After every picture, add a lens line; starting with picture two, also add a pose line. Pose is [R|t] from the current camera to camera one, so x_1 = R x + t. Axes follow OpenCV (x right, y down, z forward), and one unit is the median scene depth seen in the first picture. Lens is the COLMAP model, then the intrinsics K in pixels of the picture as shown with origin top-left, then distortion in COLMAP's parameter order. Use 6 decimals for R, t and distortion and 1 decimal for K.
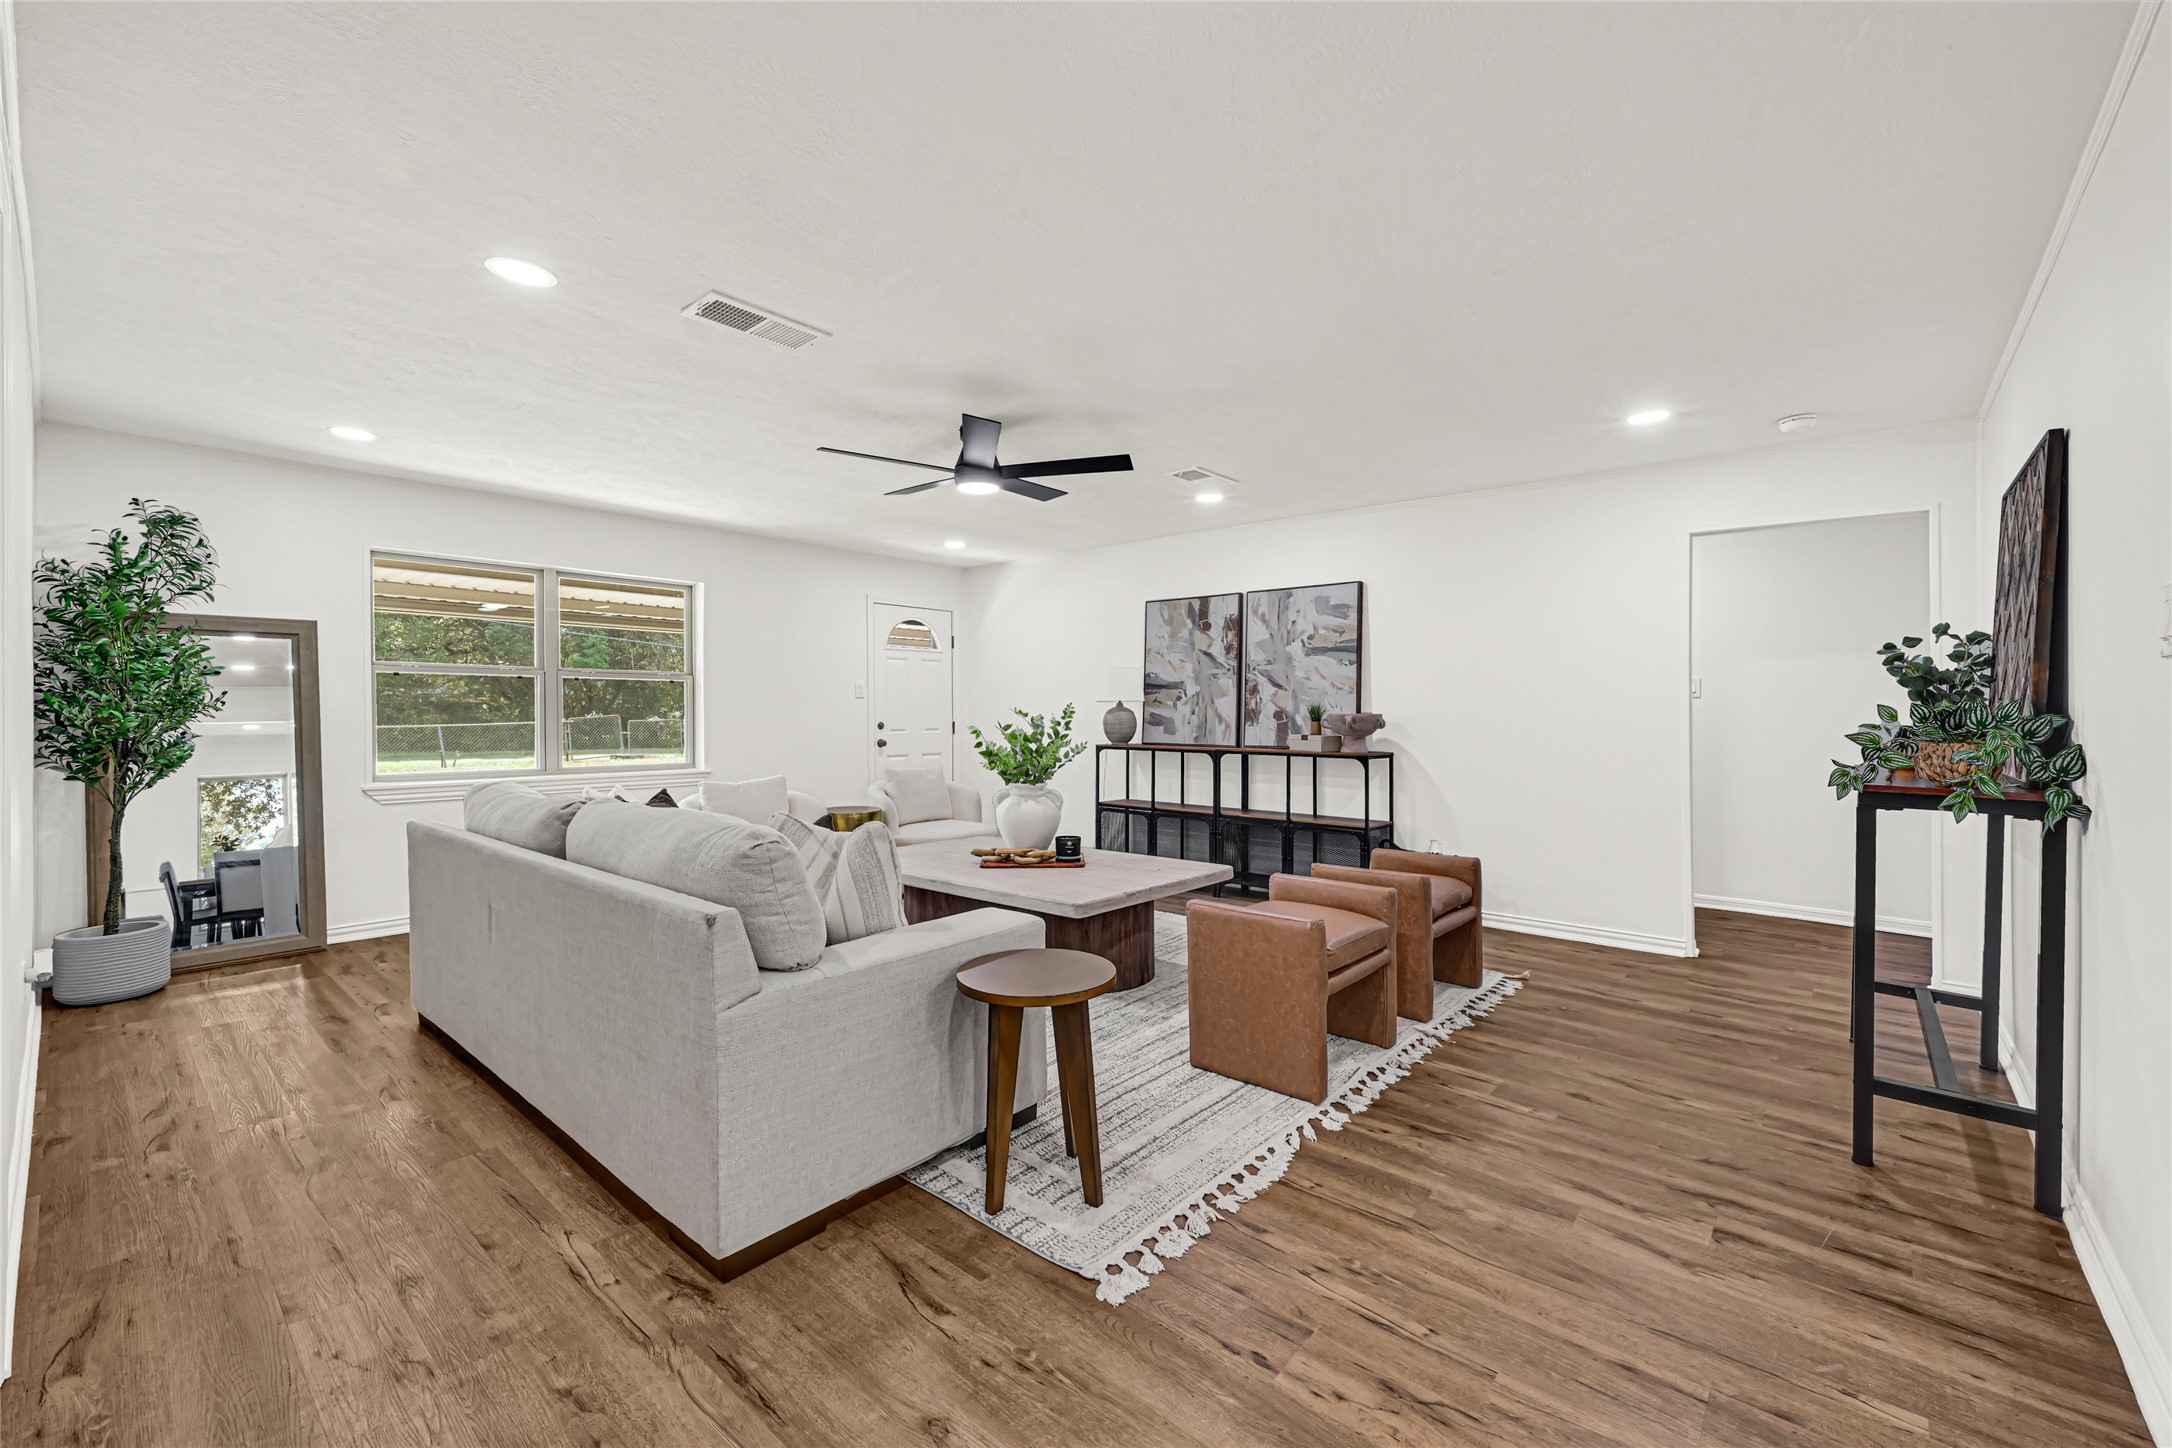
lens RADIAL K [[889.7, 0, 1086.0], [0, 889.7, 724.0], [0, 0, 1]] dist [-0.031684, -0.000005]
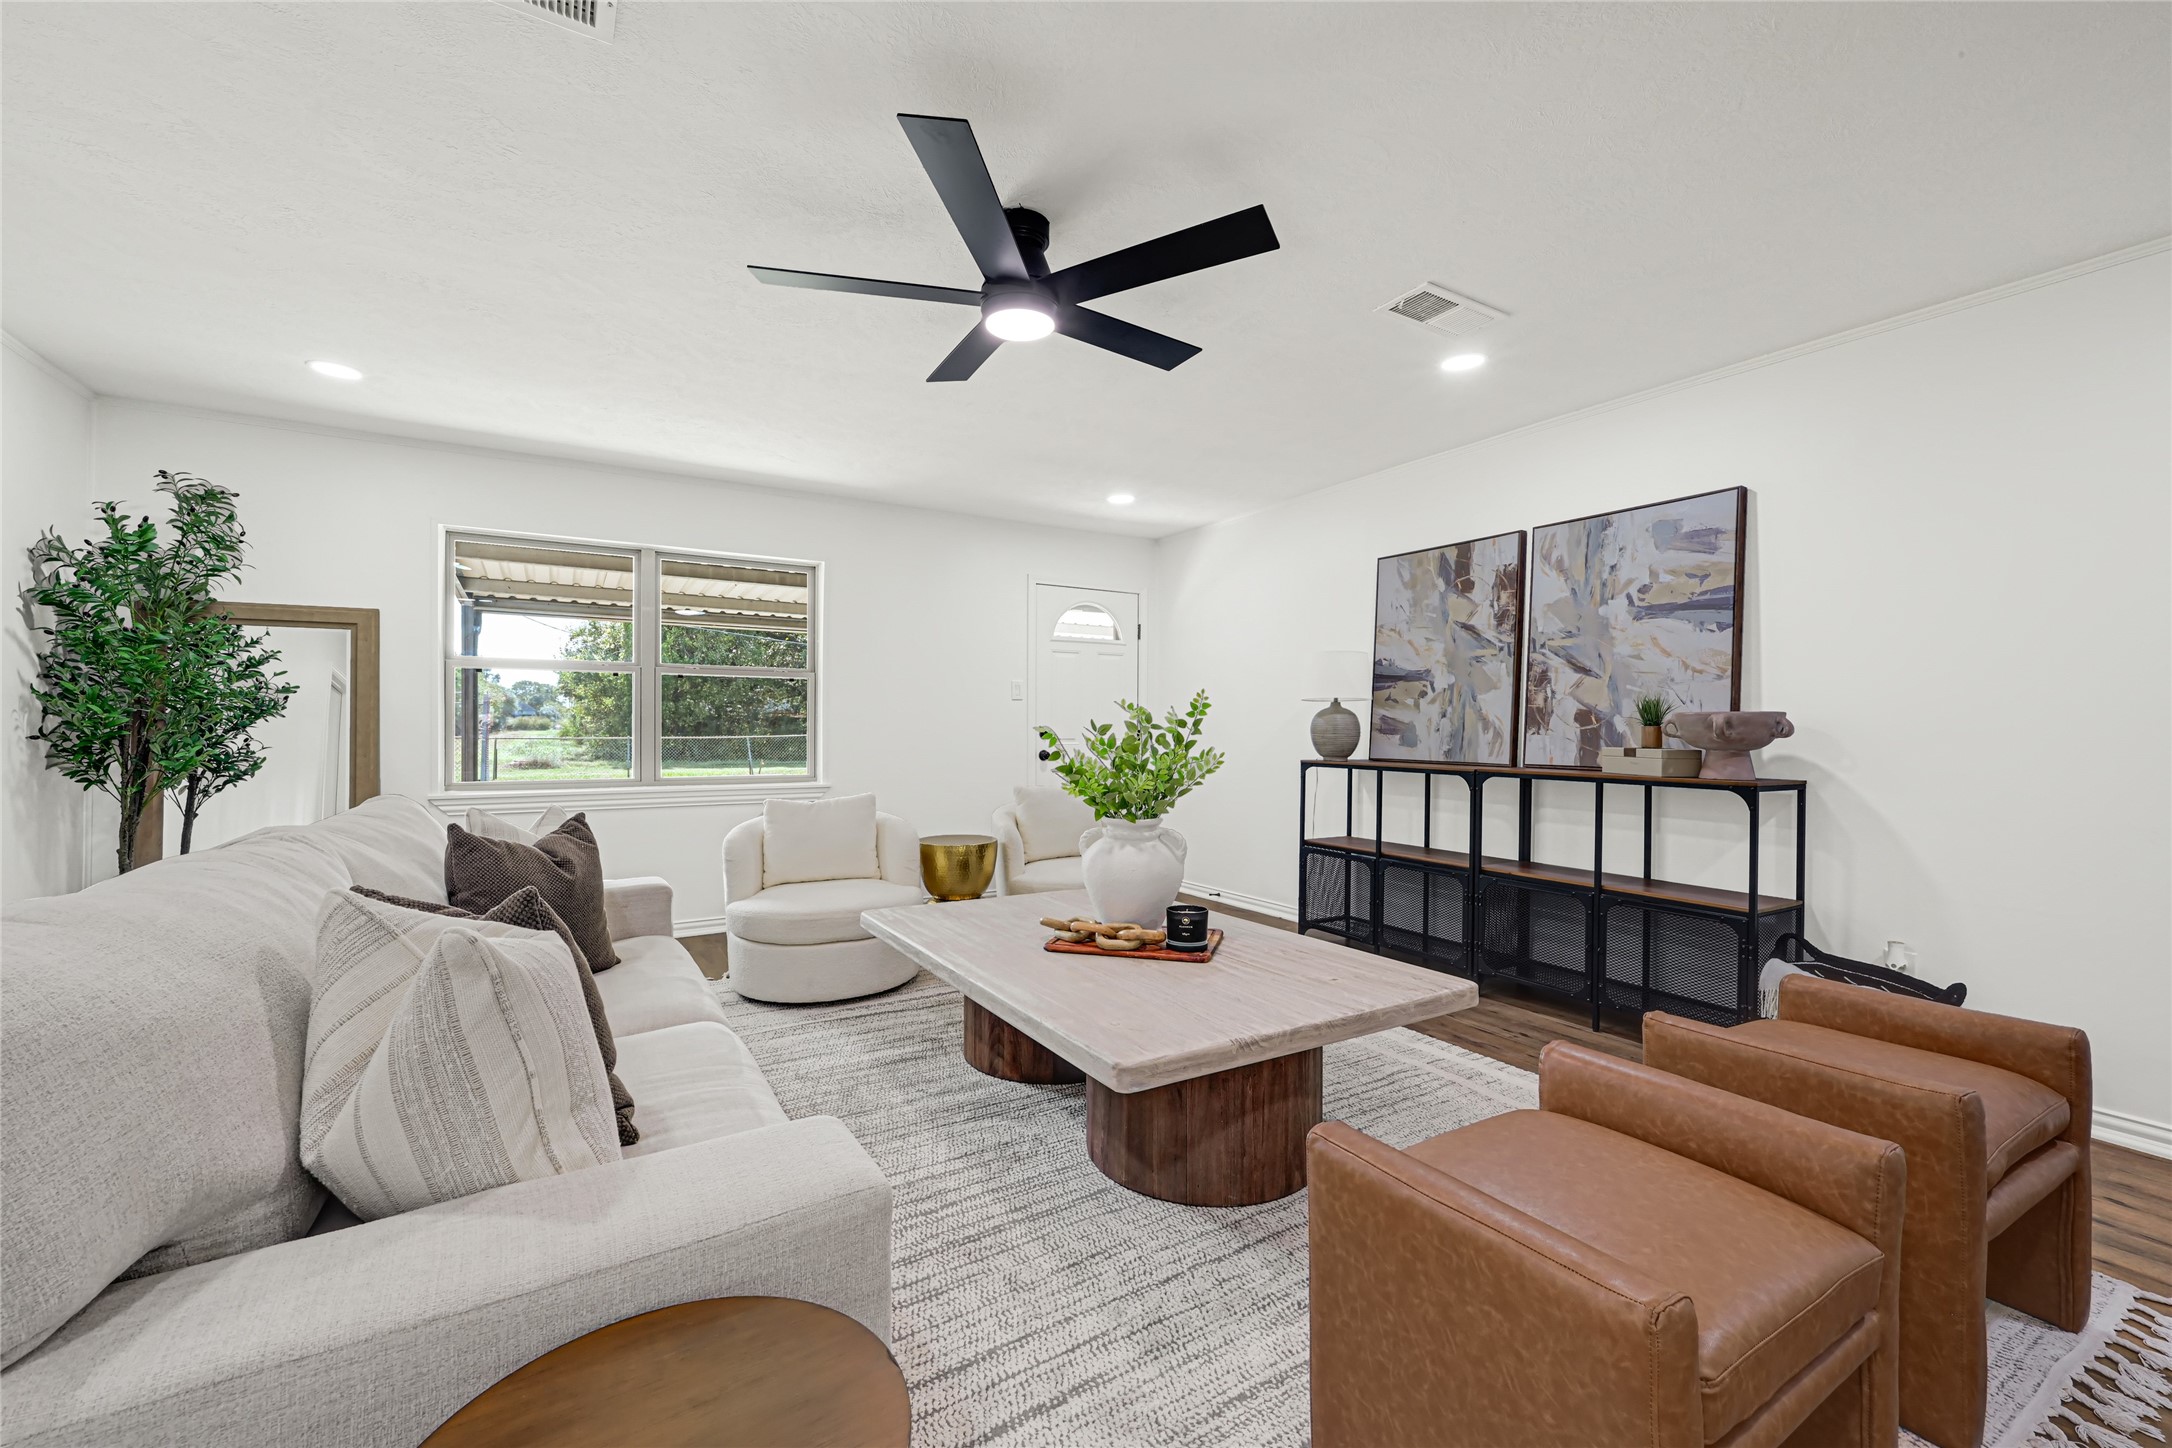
lens RADIAL K [[890.4, 0, 1092.1], [0, 890.4, 754.8], [0, 0, 1]] dist [-0.001993, 0.000176]
pose [[0.954796, 0.011605, -0.297034, 0.071946], [-0.006703, 0.999824, 0.017516, 0.008252], [0.297185, -0.014733, 0.954706, 0.294452]]
